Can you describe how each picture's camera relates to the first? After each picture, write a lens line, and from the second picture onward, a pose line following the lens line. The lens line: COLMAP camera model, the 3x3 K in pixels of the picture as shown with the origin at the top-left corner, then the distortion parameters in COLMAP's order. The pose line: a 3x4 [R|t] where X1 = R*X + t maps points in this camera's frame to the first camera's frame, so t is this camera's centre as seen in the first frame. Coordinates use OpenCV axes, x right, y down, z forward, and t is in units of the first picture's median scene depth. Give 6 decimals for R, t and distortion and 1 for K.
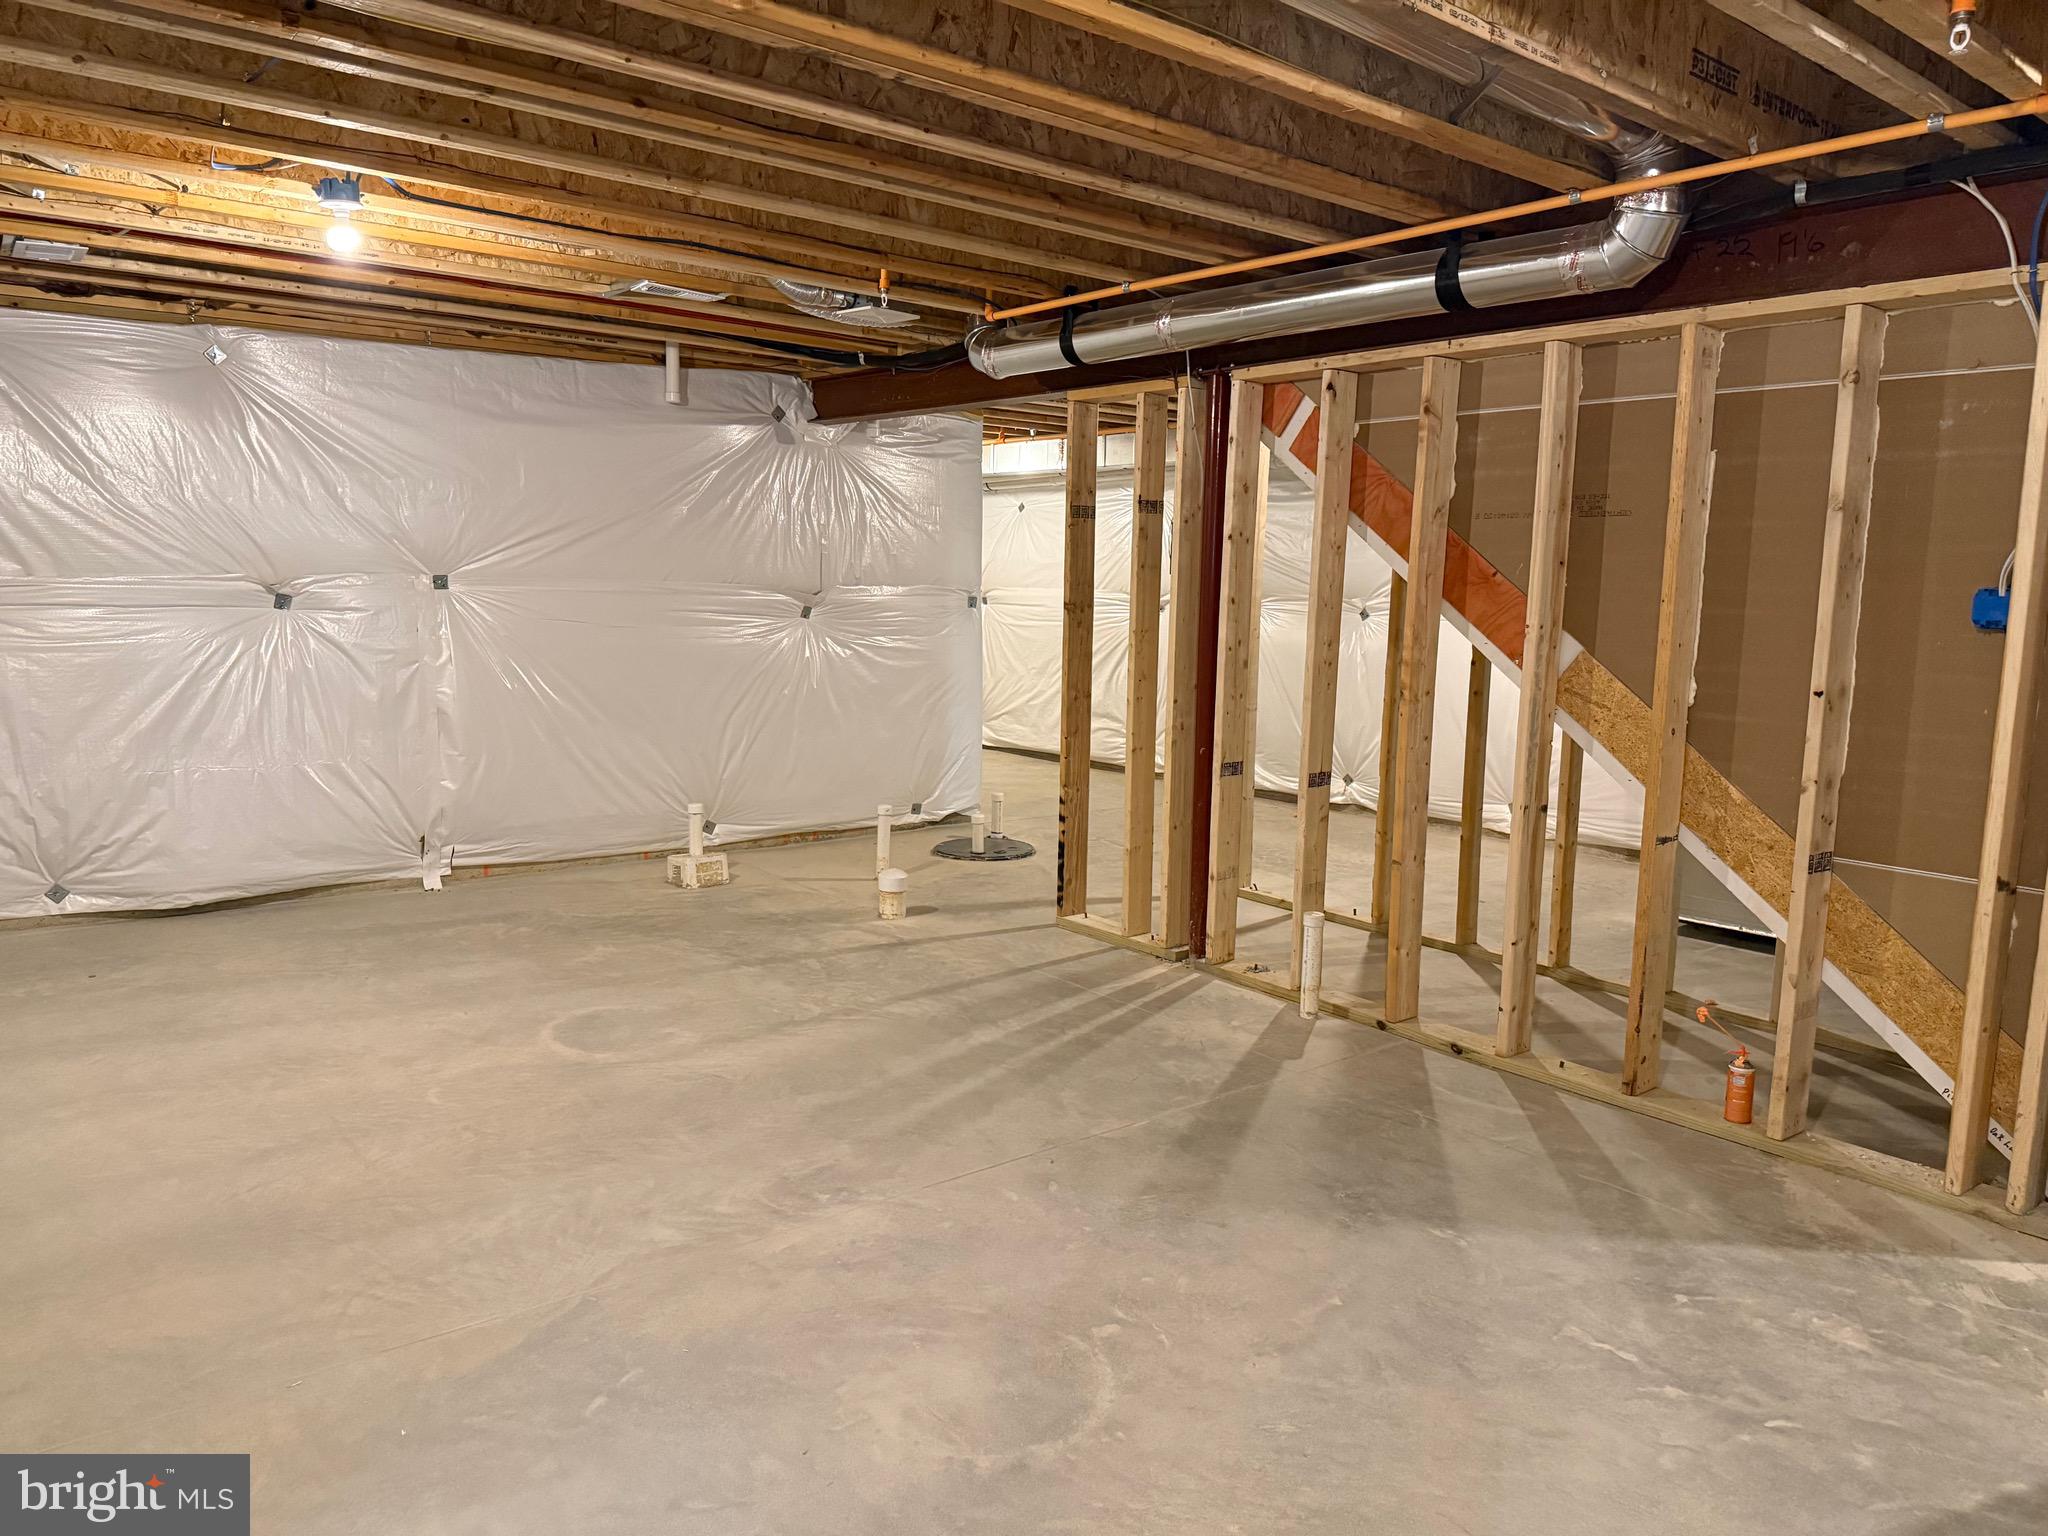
lens RADIAL K [[1454.6, 0, 1034.8], [0, 1454.6, 766.2], [0, 0, 1]] dist [0.056297, -0.056309]
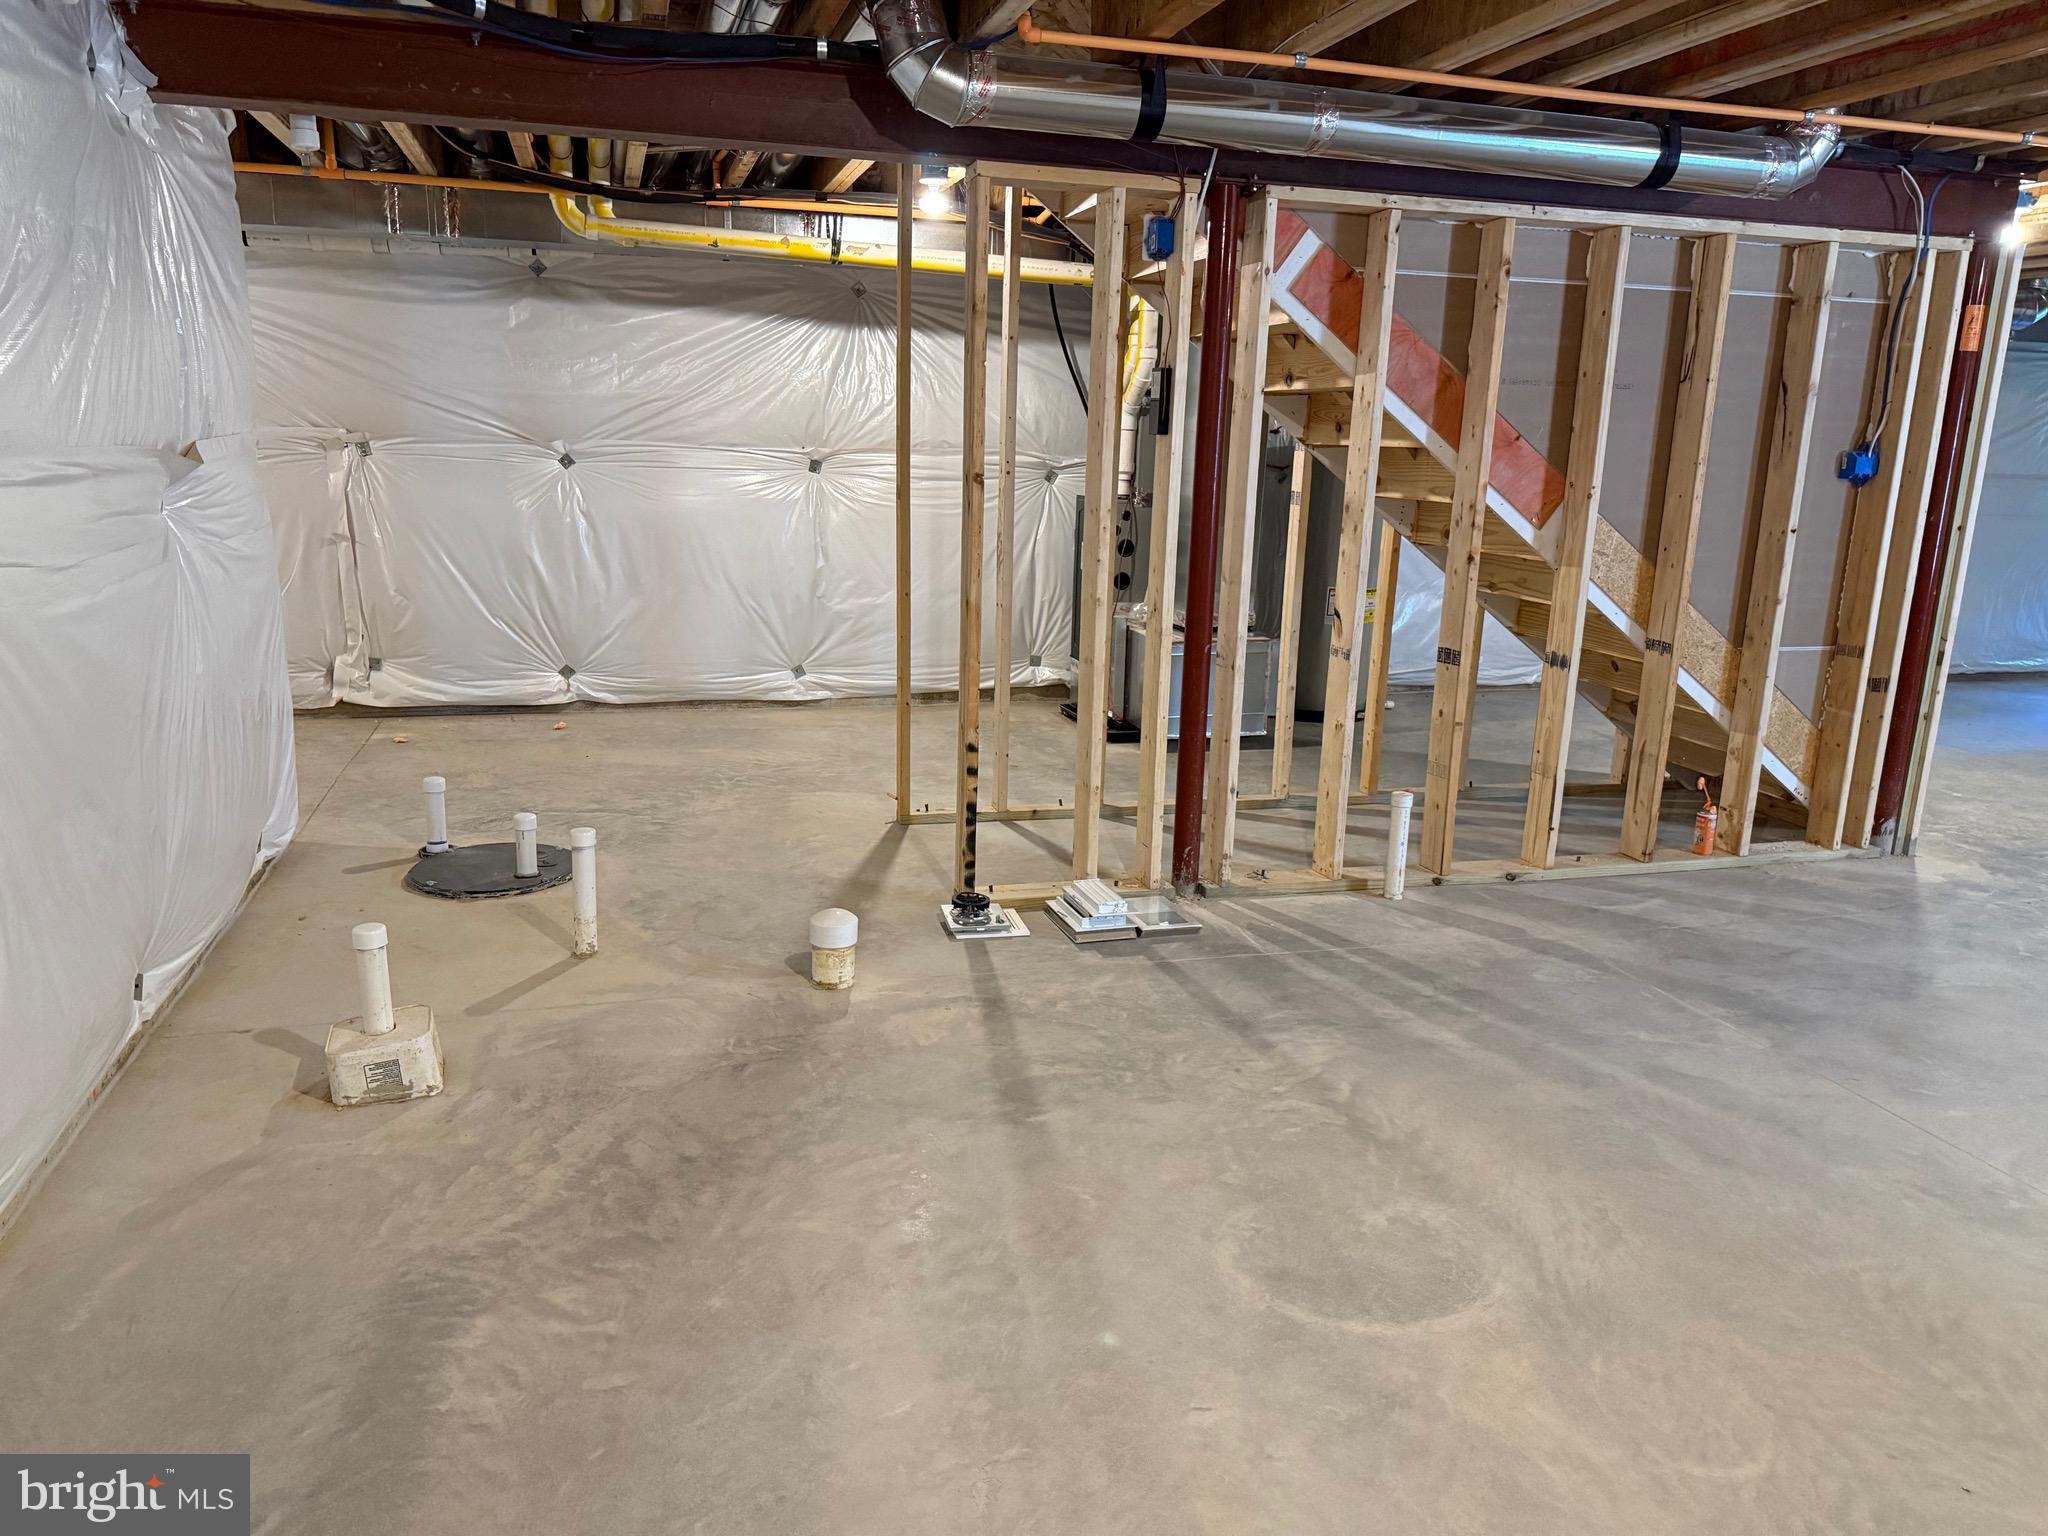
lens RADIAL K [[1454.6, 0, 1021.4], [0, 1454.6, 772.2], [0, 0, 1]] dist [0.056297, -0.056309]
pose [[0.385247, -0.222999, 0.895464, -0.815545], [0.099594, 0.974743, 0.199895, -0.140400], [-0.917423, 0.012174, 0.397726, 0.885343]]
